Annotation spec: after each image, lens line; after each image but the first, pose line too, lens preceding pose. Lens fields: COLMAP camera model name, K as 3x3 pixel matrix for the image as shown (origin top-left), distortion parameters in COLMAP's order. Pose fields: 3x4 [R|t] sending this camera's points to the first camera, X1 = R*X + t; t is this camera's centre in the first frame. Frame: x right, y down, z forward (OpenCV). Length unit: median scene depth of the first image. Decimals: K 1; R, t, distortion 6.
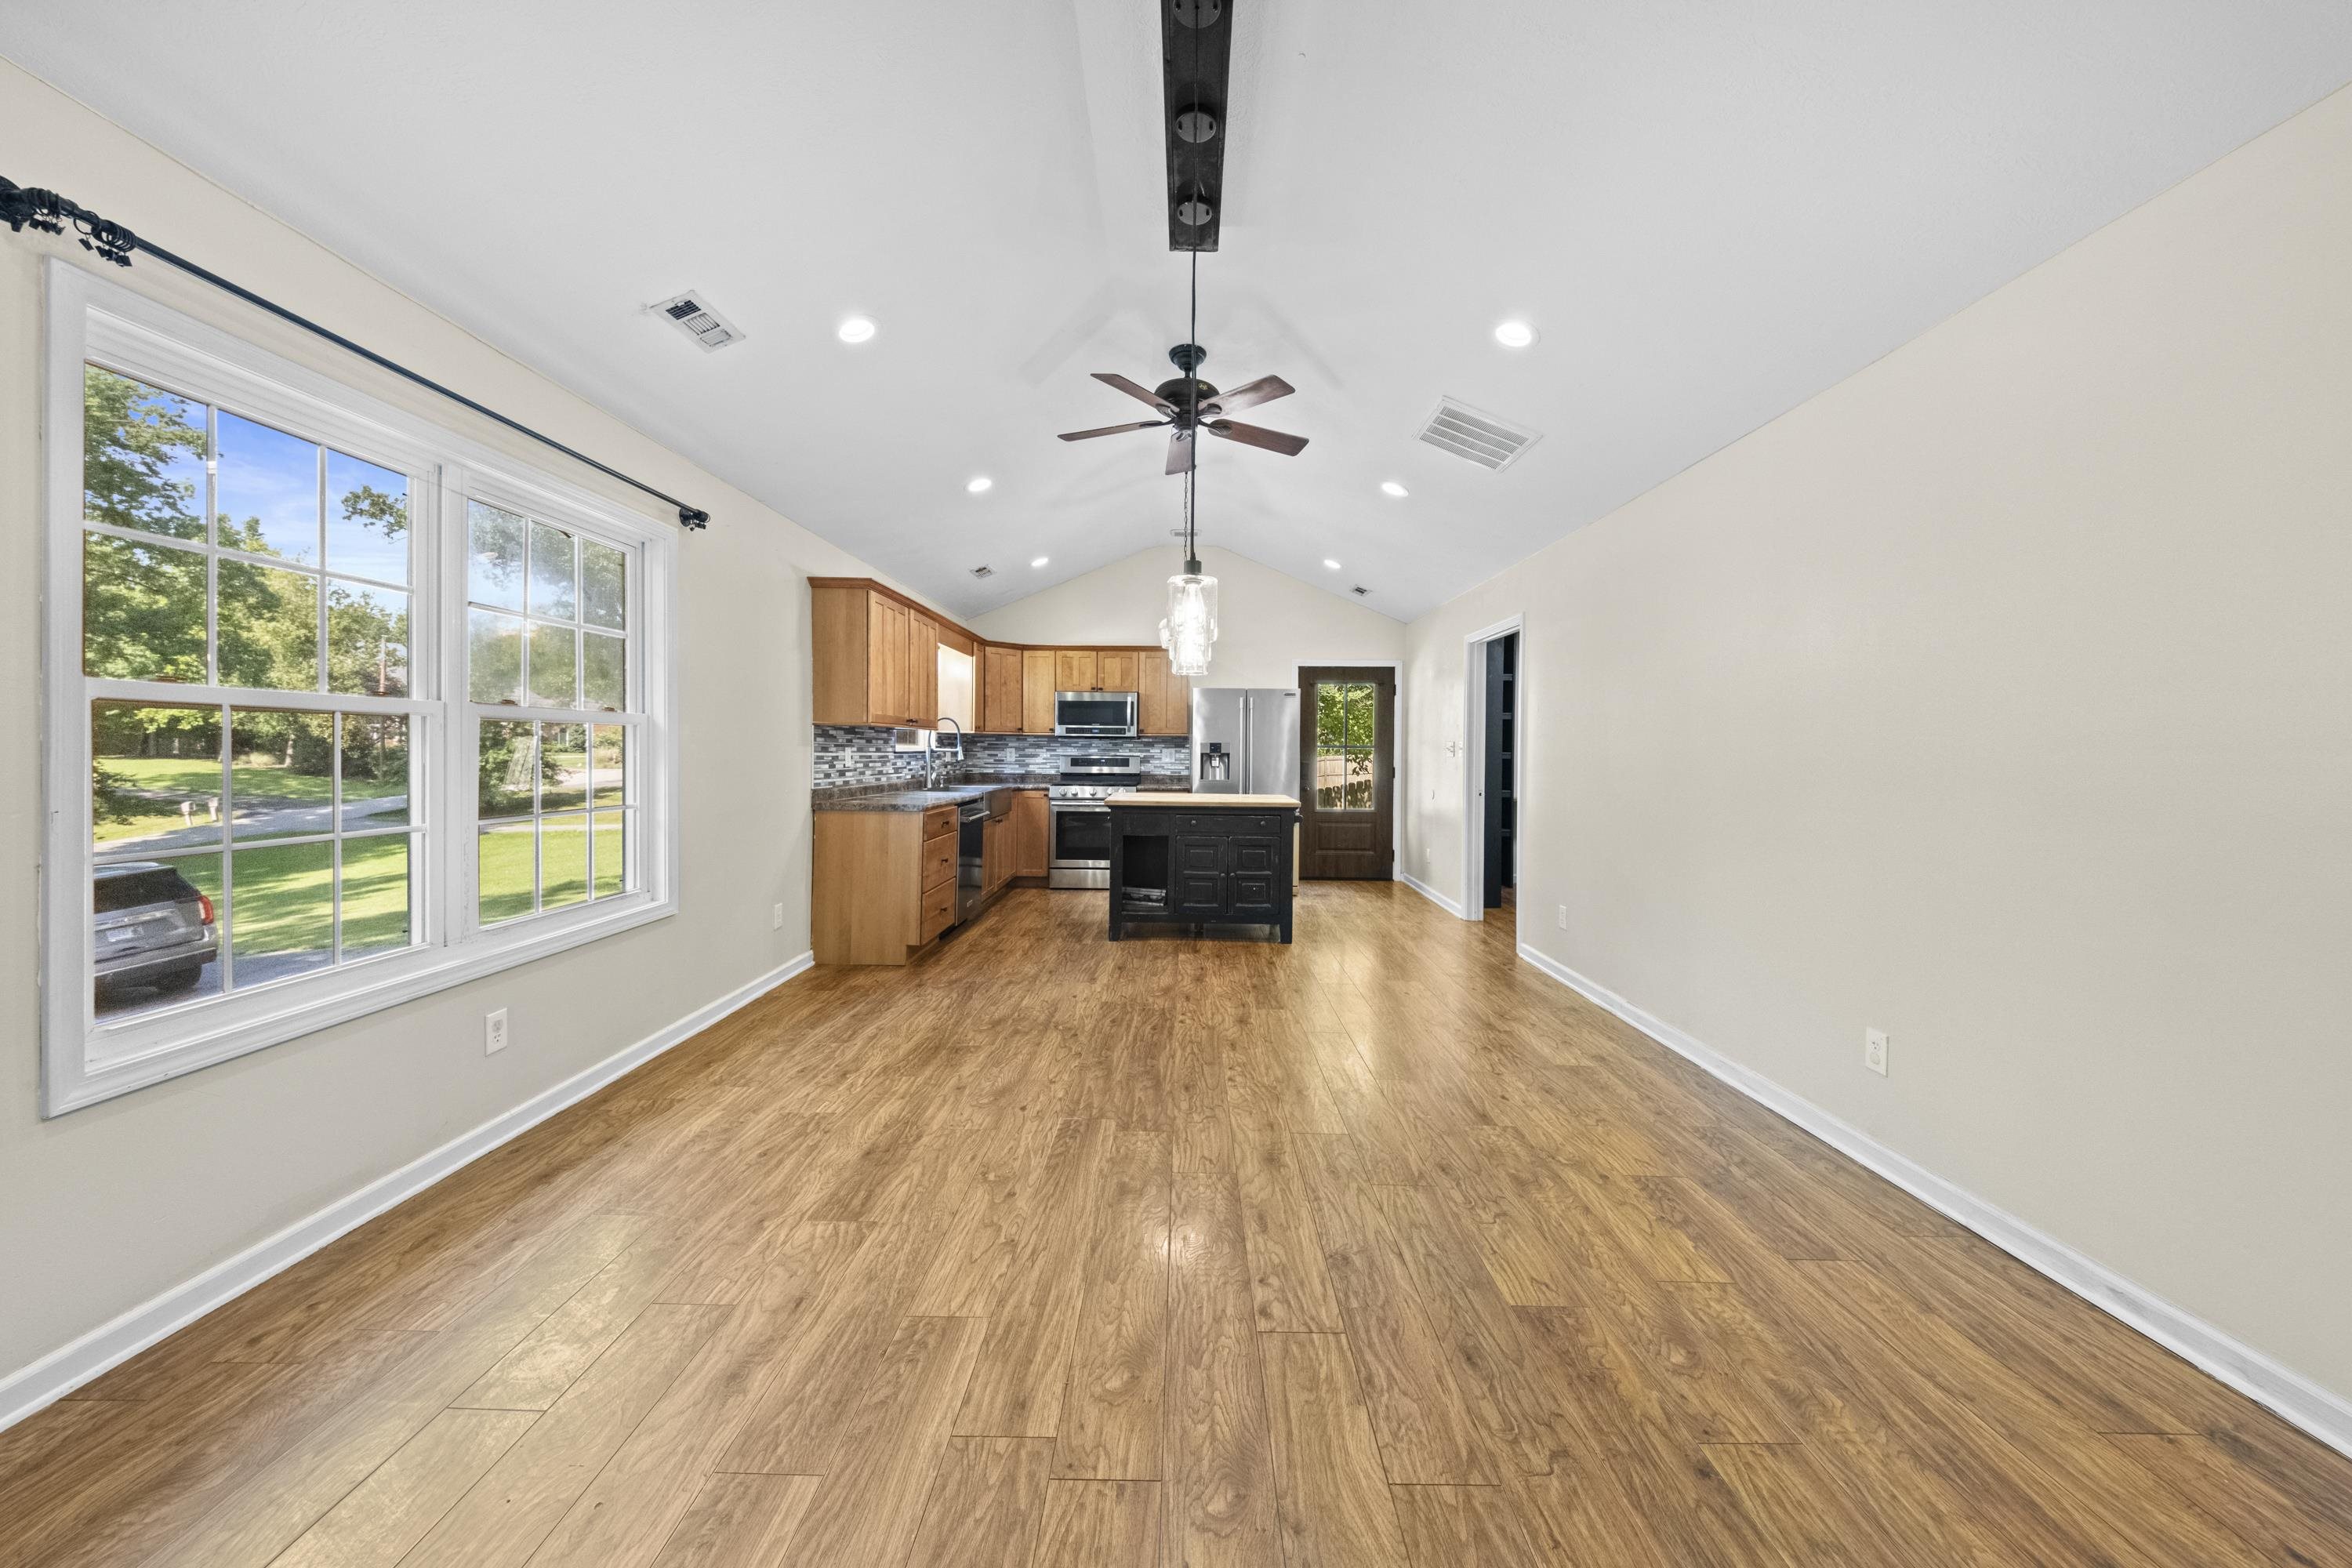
lens RADIAL K [[819.7, 0, 1167.1], [0, 819.7, 765.2], [0, 0, 1]] dist [0.063546, -0.024033]
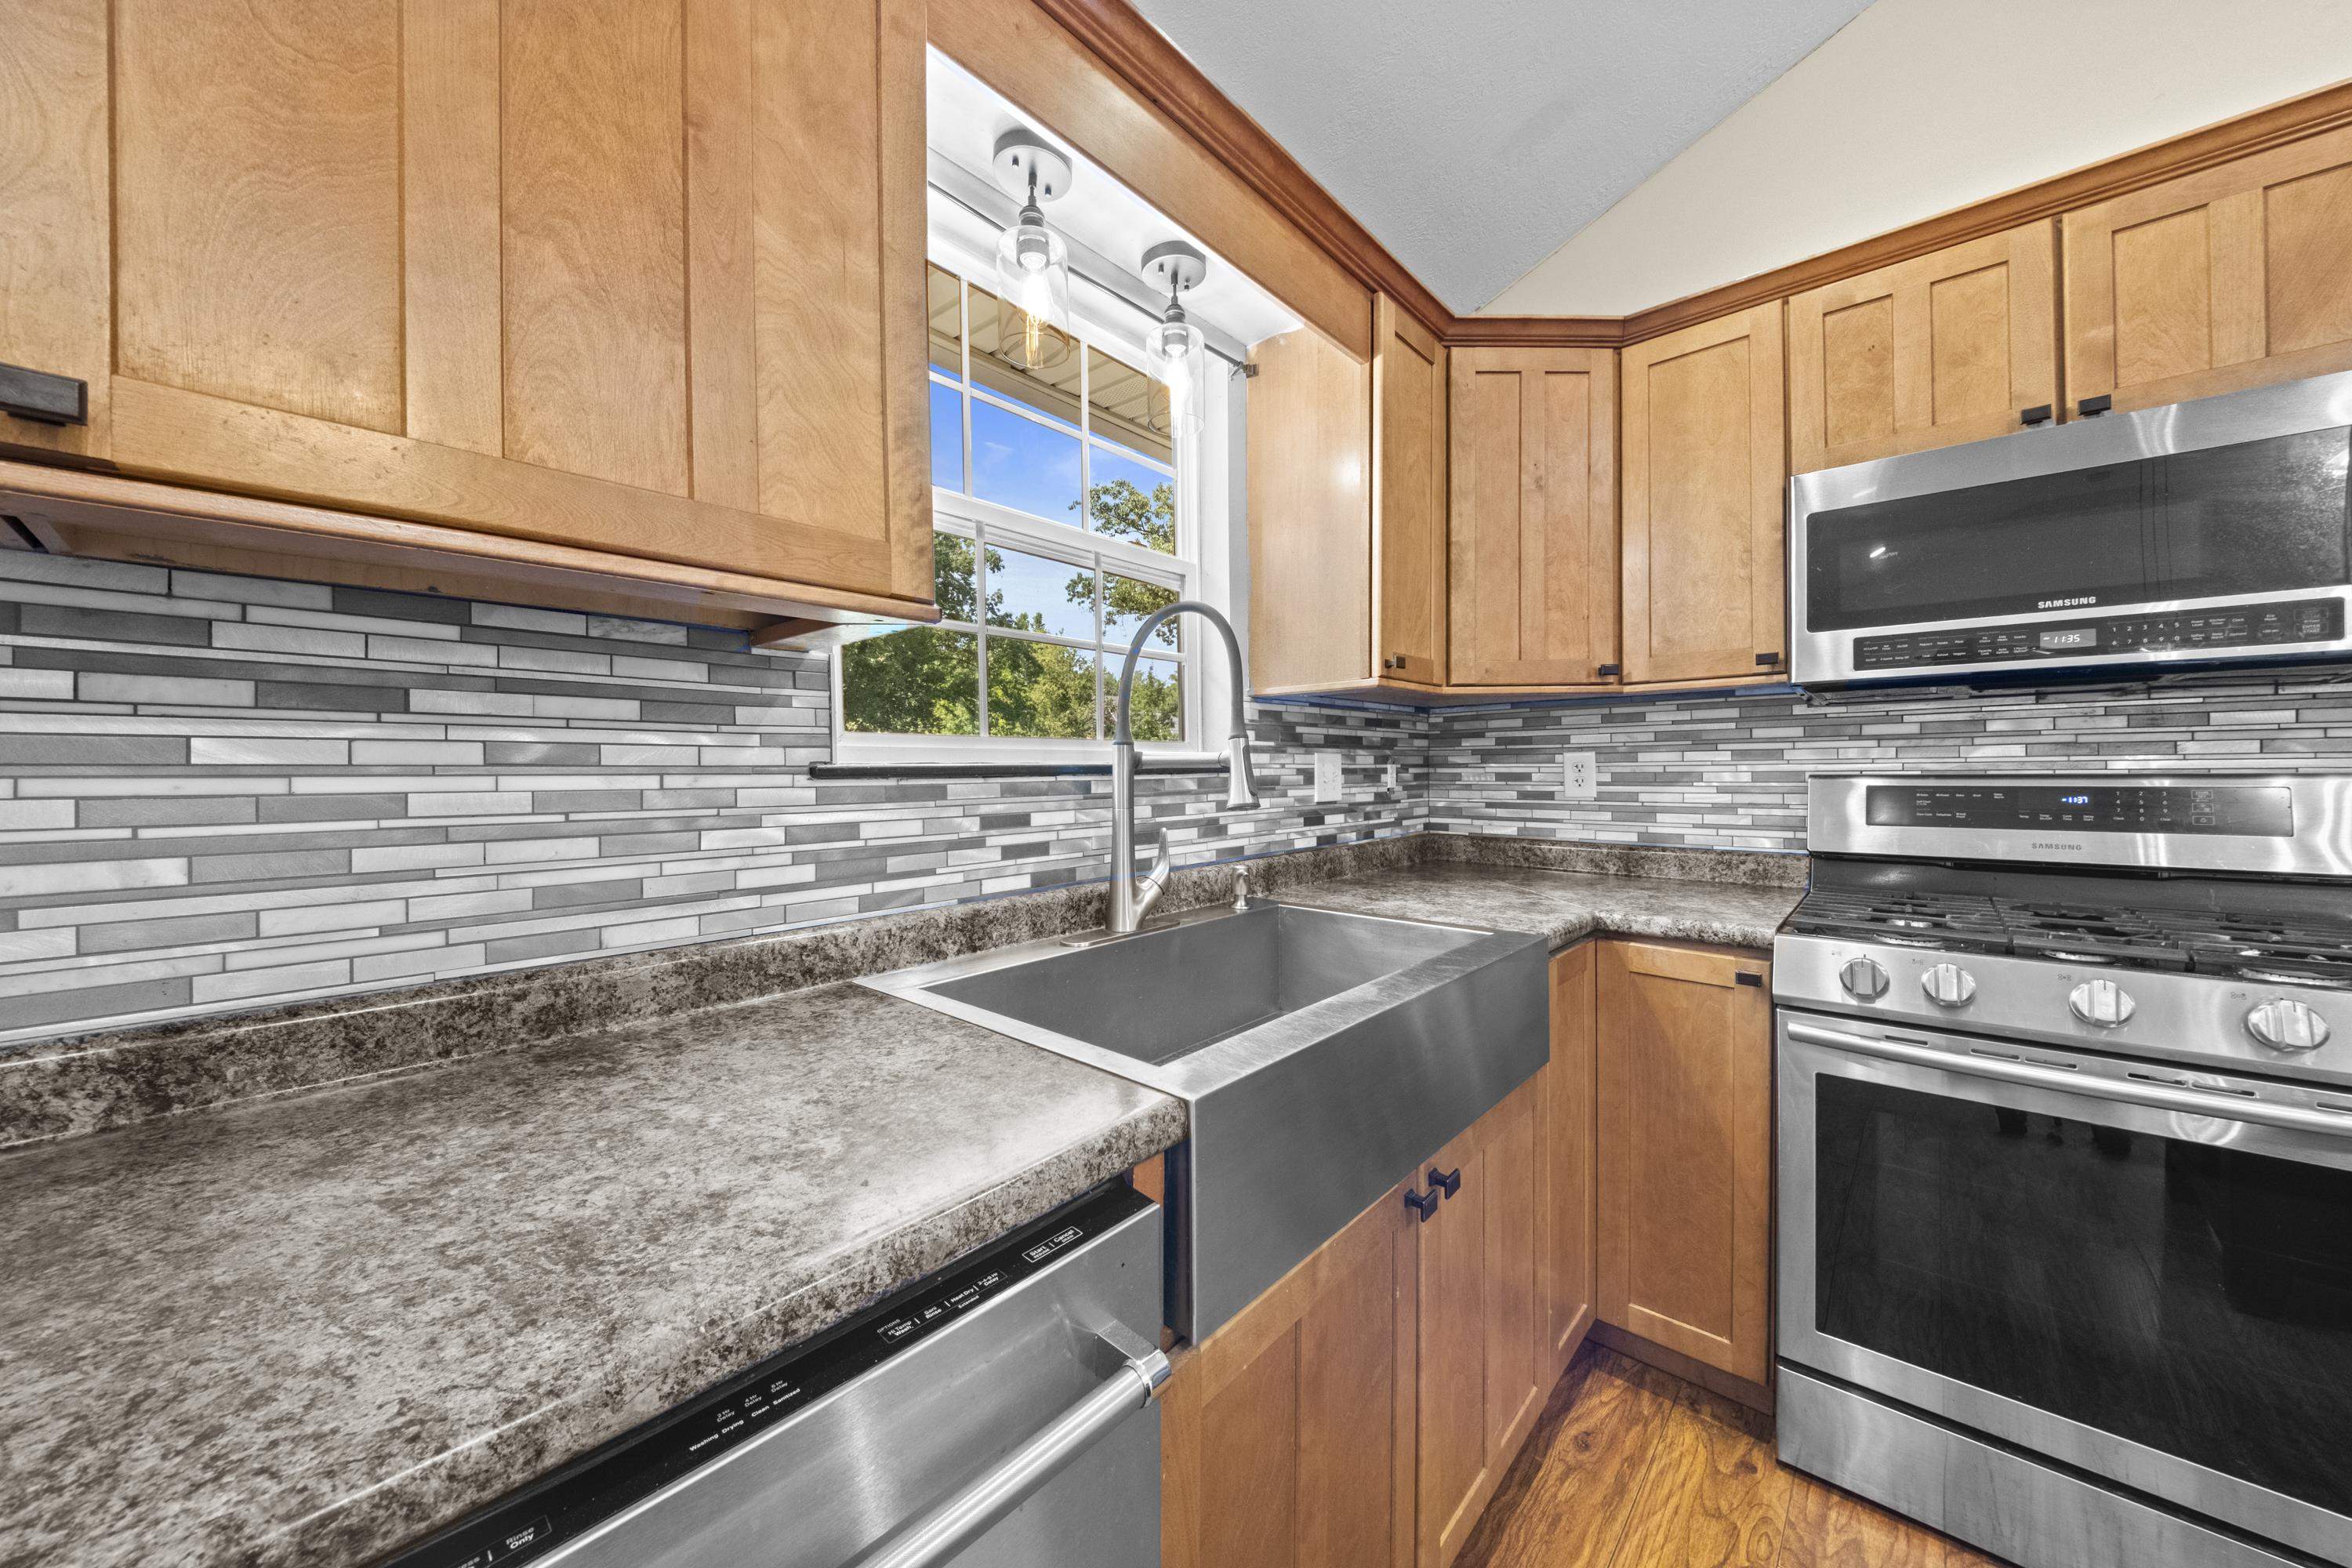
lens RADIAL K [[819.7, 0, 1167.1], [0, 819.7, 765.2], [0, 0, 1]] dist [0.063546, -0.024033]
pose [[0.757702, -0.017167, -0.652375, -0.113830], [-0.000086, 0.999651, -0.026405, -0.008553], [0.652600, 0.020064, 0.757437, 0.707663]]
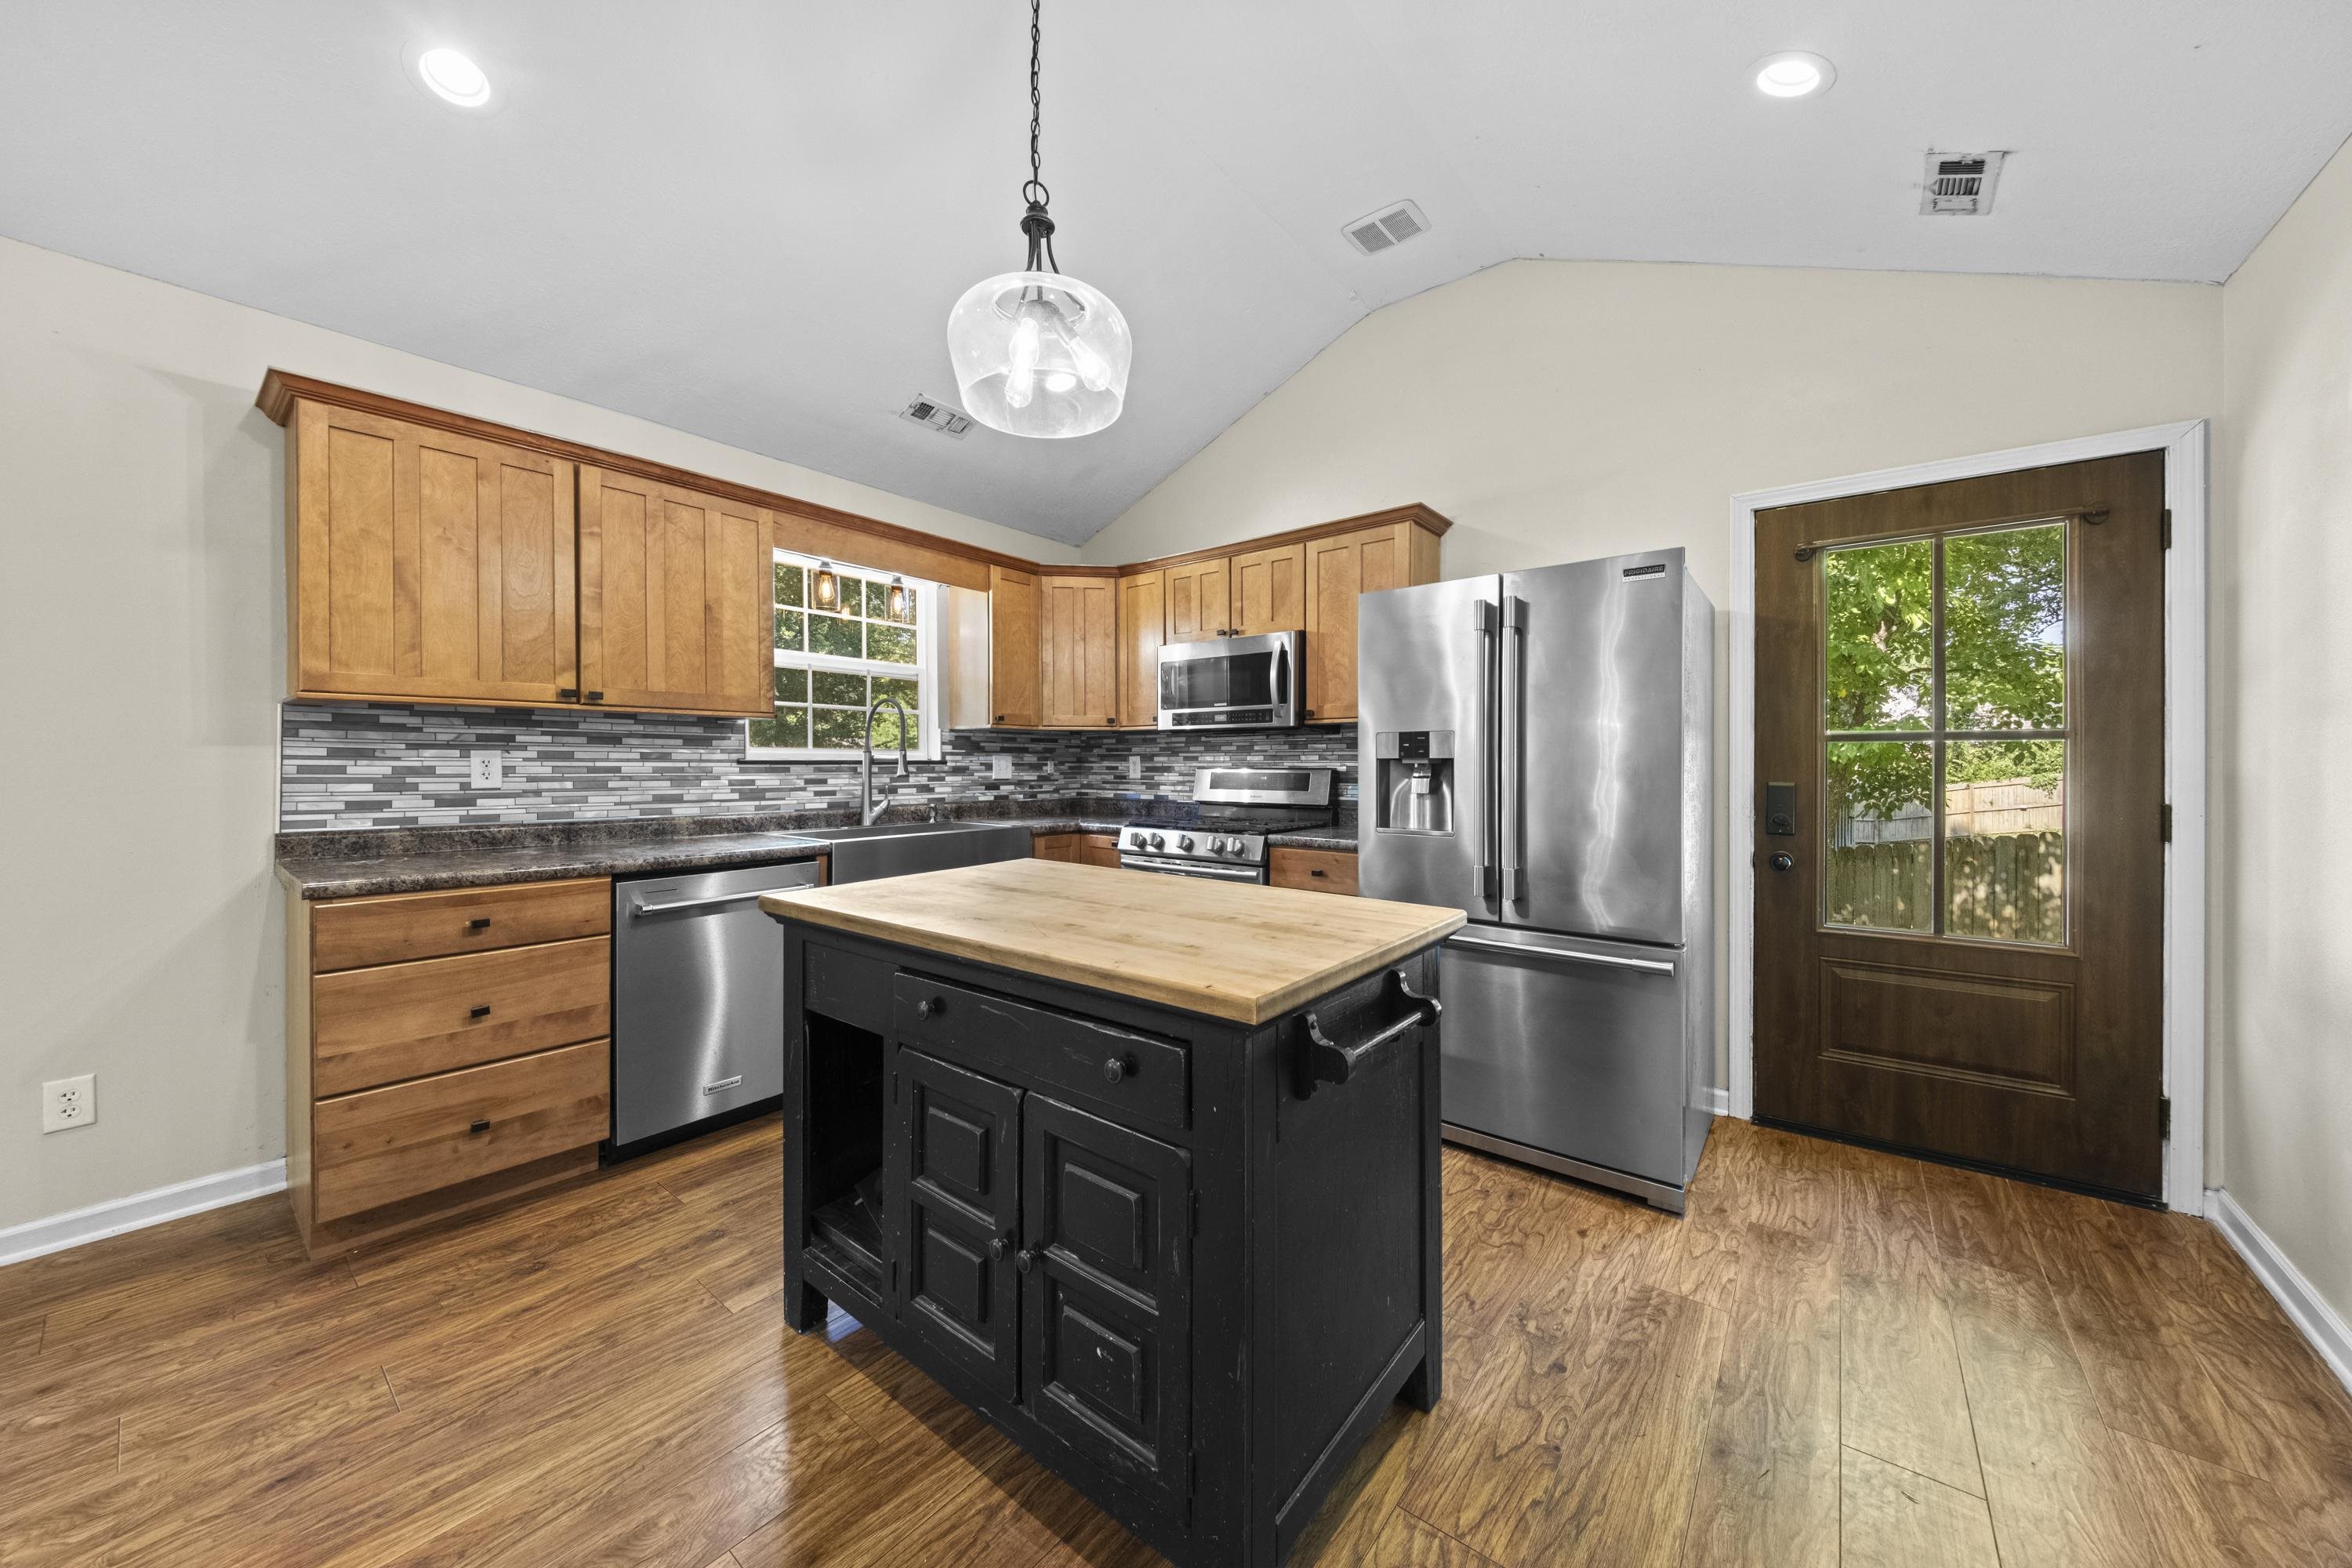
lens RADIAL K [[819.7, 0, 1167.1], [0, 819.7, 765.2], [0, 0, 1]] dist [0.063546, -0.024033]
pose [[0.793196, -0.005454, -0.608943, 0.185266], [-0.008582, 0.999760, -0.020133, -0.002656], [0.608907, 0.021195, 0.792959, 0.569643]]
